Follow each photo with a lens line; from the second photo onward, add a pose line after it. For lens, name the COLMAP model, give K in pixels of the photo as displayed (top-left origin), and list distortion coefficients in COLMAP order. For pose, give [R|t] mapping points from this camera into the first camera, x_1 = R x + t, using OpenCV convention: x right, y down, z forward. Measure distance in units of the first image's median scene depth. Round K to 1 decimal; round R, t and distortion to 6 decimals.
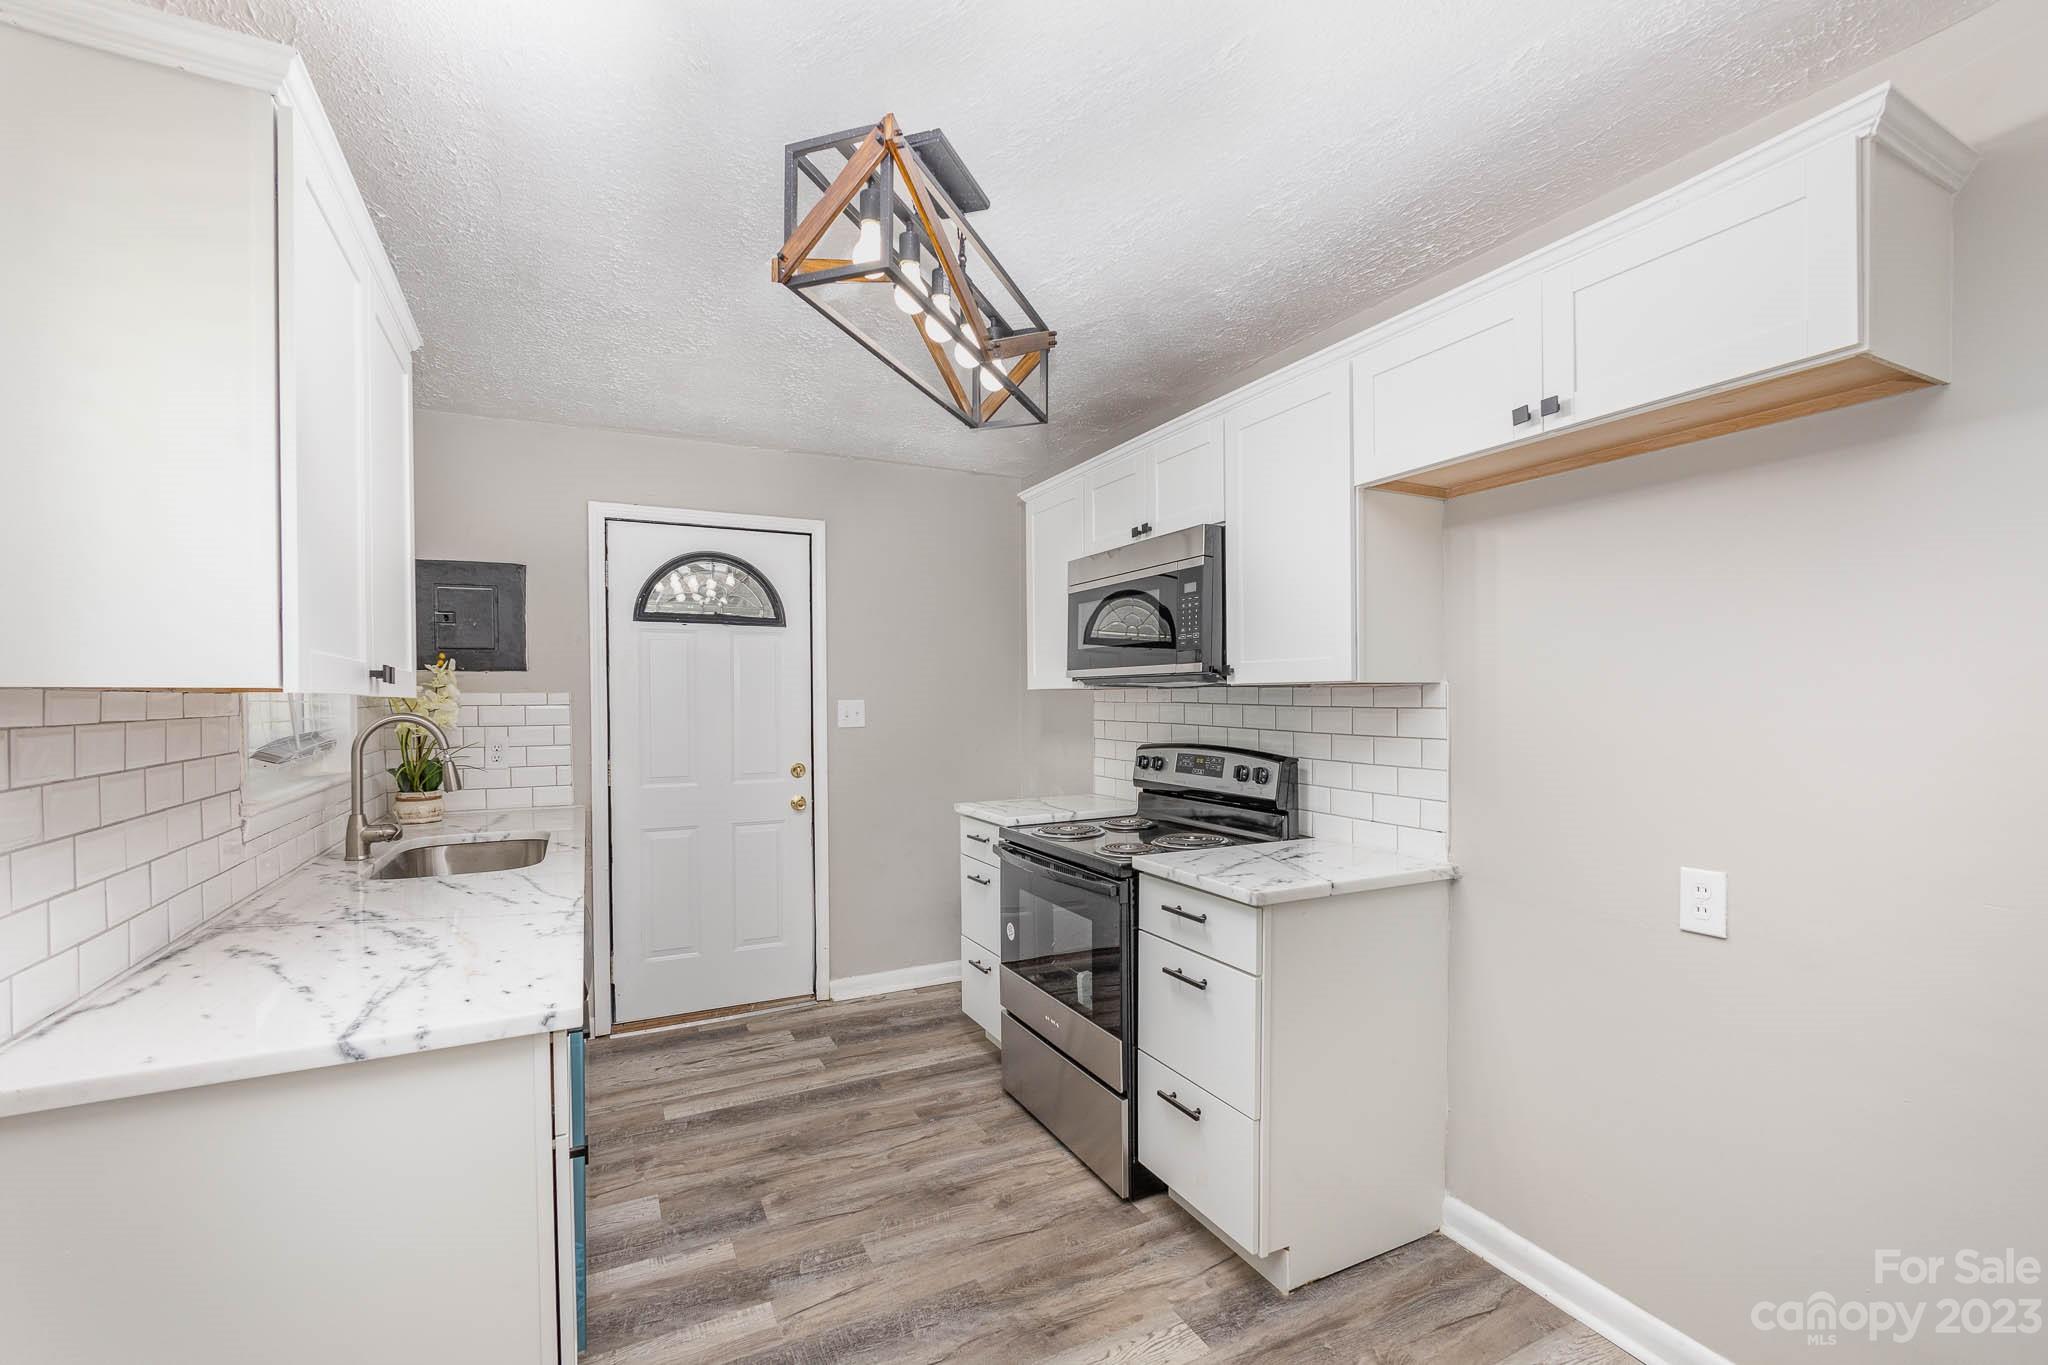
lens RADIAL K [[878.5, 0, 1036.1], [0, 878.5, 706.9], [0, 0, 1]] dist [-0.001205, 0.000019]
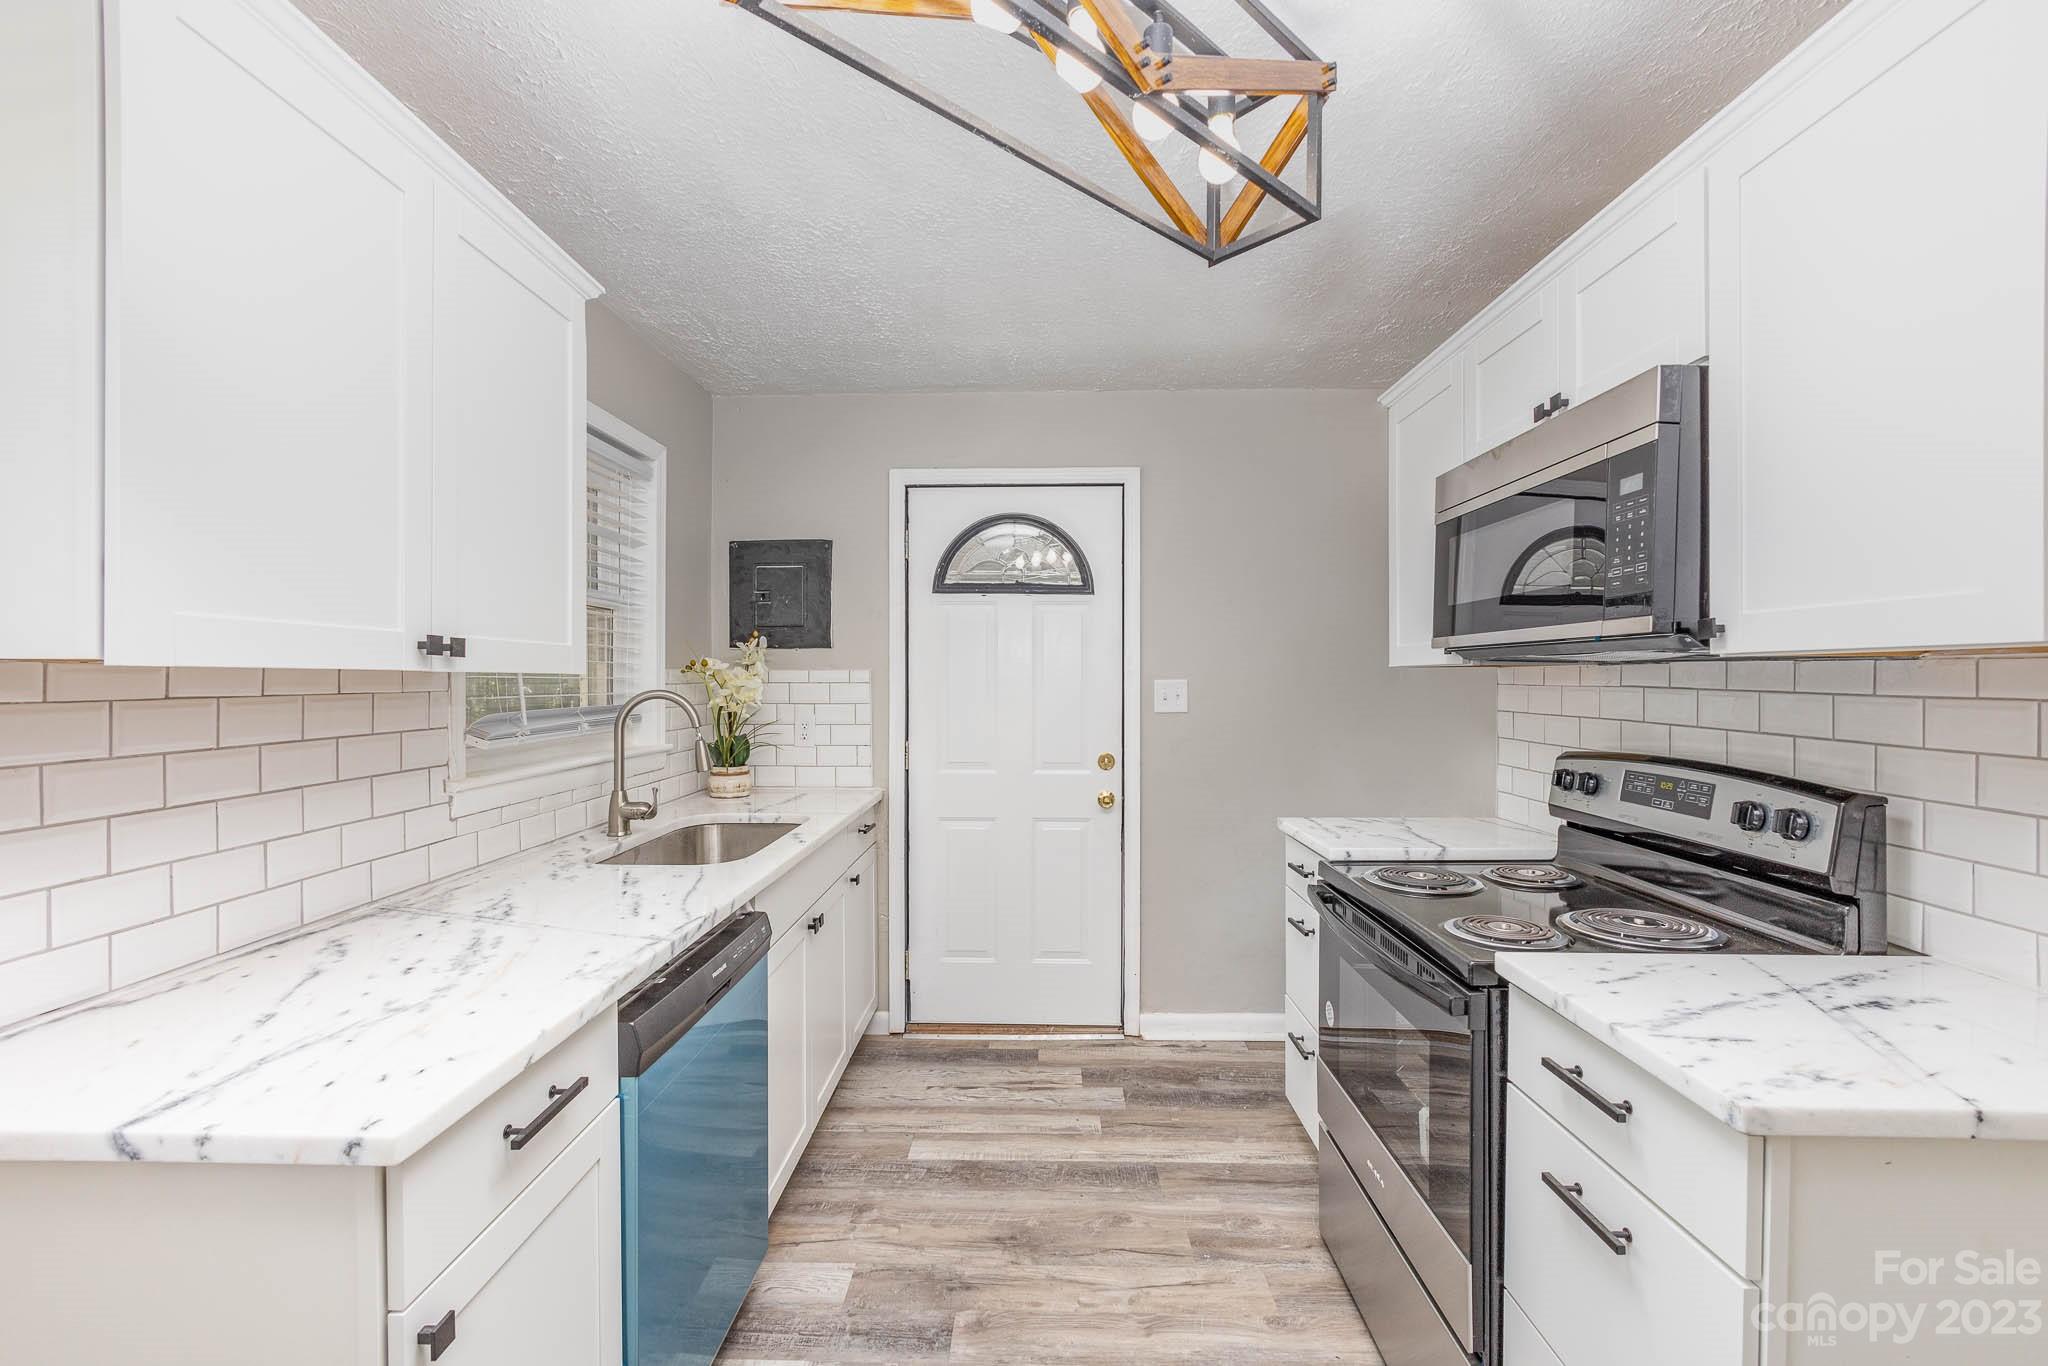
lens RADIAL K [[882.8, 0, 1018.1], [0, 882.8, 682.6], [0, 0, 1]] dist [-0.003067, -0.000246]
pose [[0.875822, 0.007546, -0.482574, 0.091911], [-0.009828, 0.999949, -0.002200, -0.002477], [0.482533, 0.006669, 0.875852, 0.275034]]
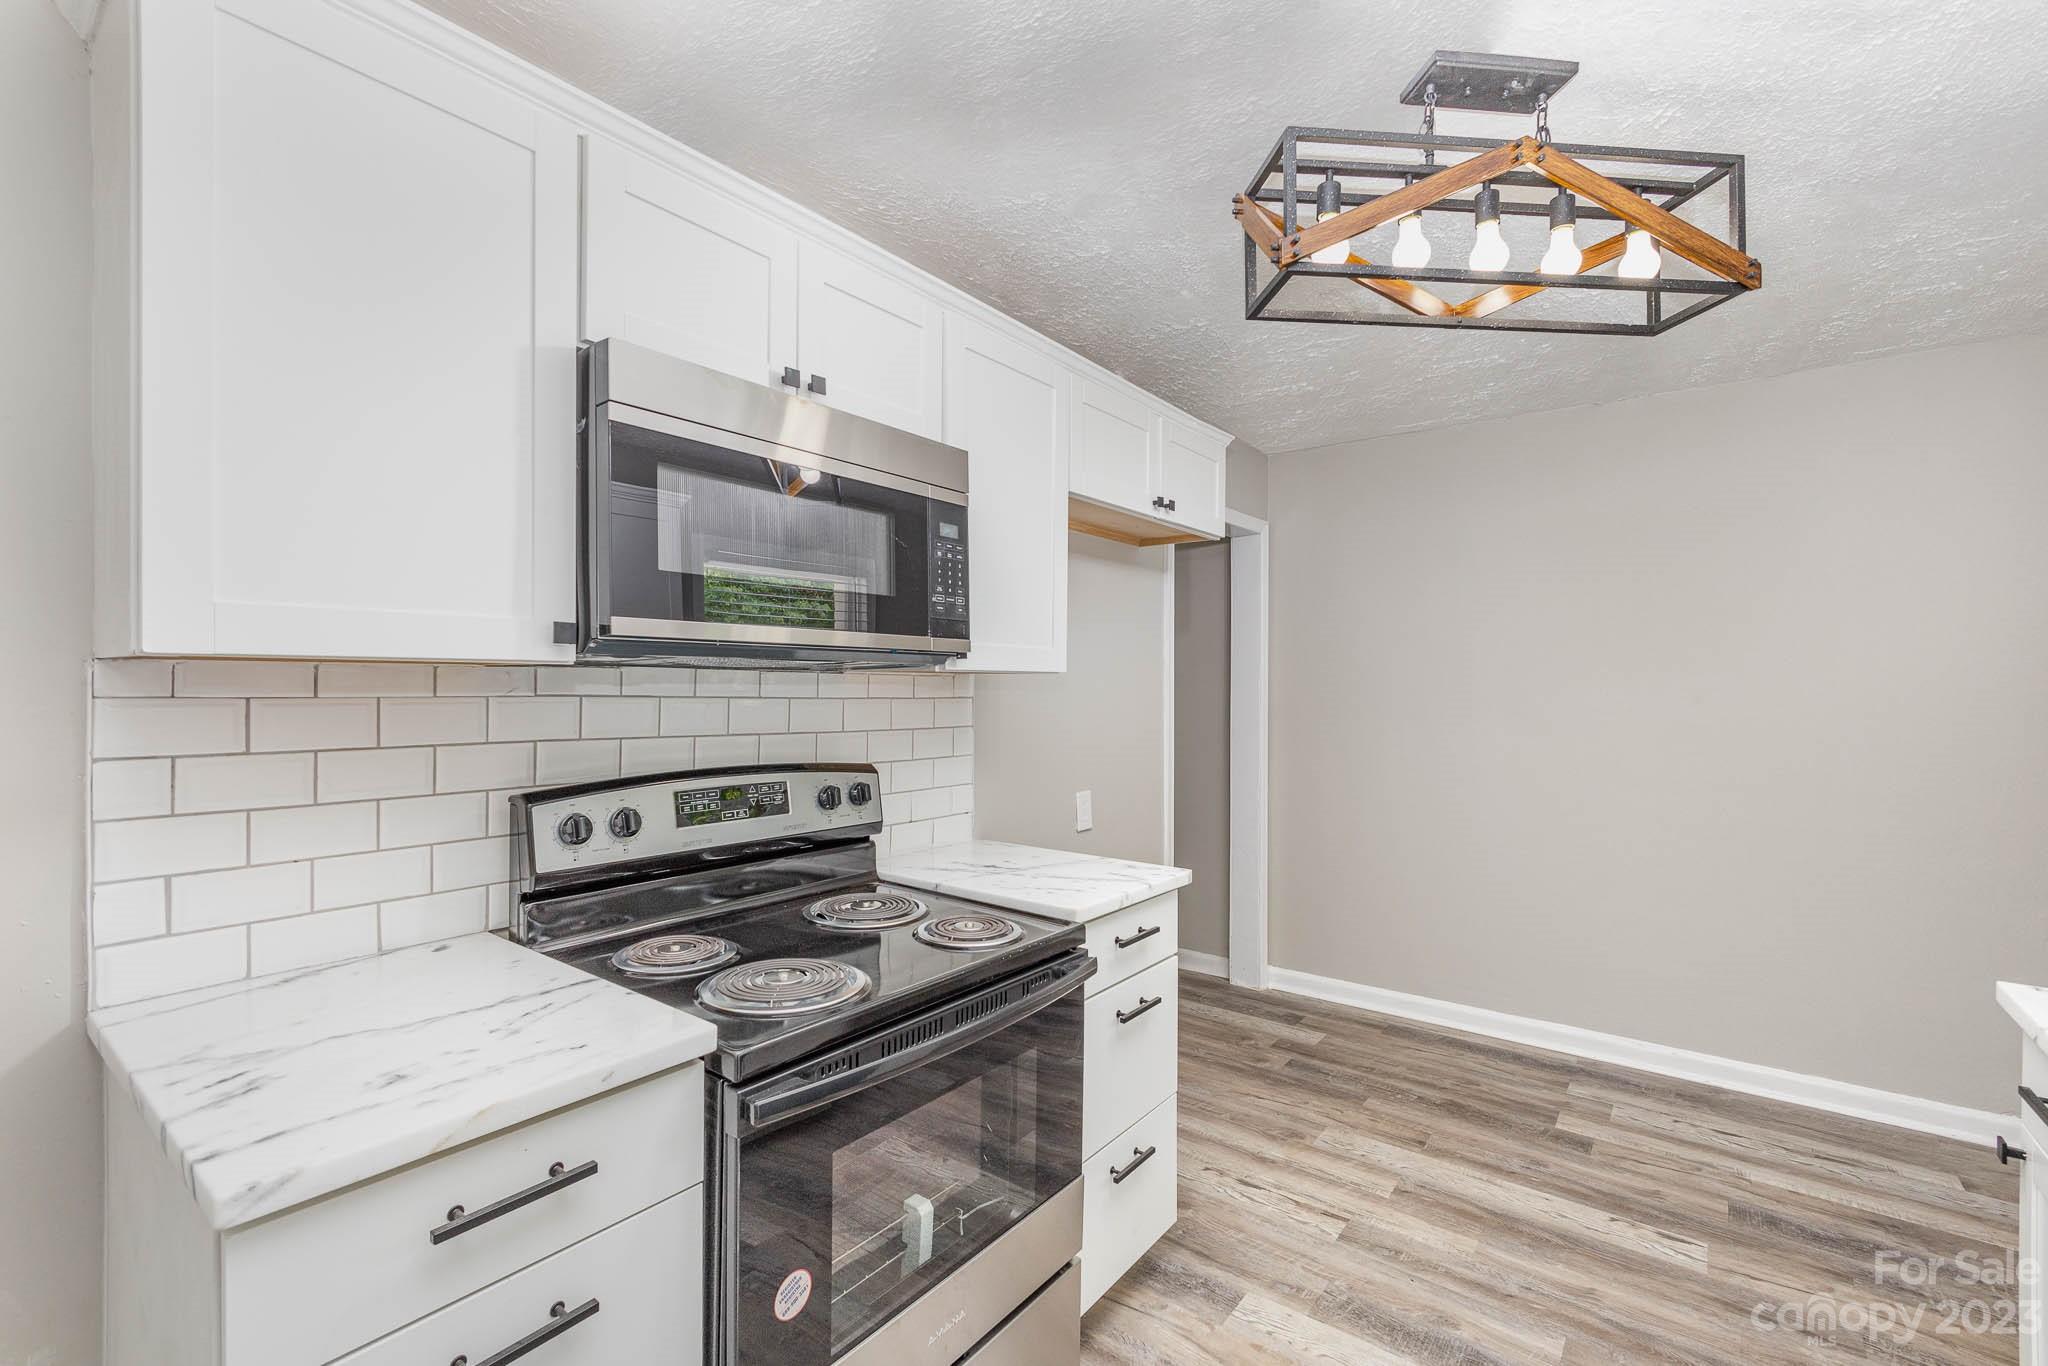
lens RADIAL K [[882.8, 0, 1018.1], [0, 882.8, 682.6], [0, 0, 1]] dist [-0.003067, -0.000246]
pose [[-0.415559, 0.003520, 0.909559, -0.431922], [0.005663, 0.999983, -0.001282, -0.011475], [-0.909549, 0.004618, -0.415572, 1.096148]]
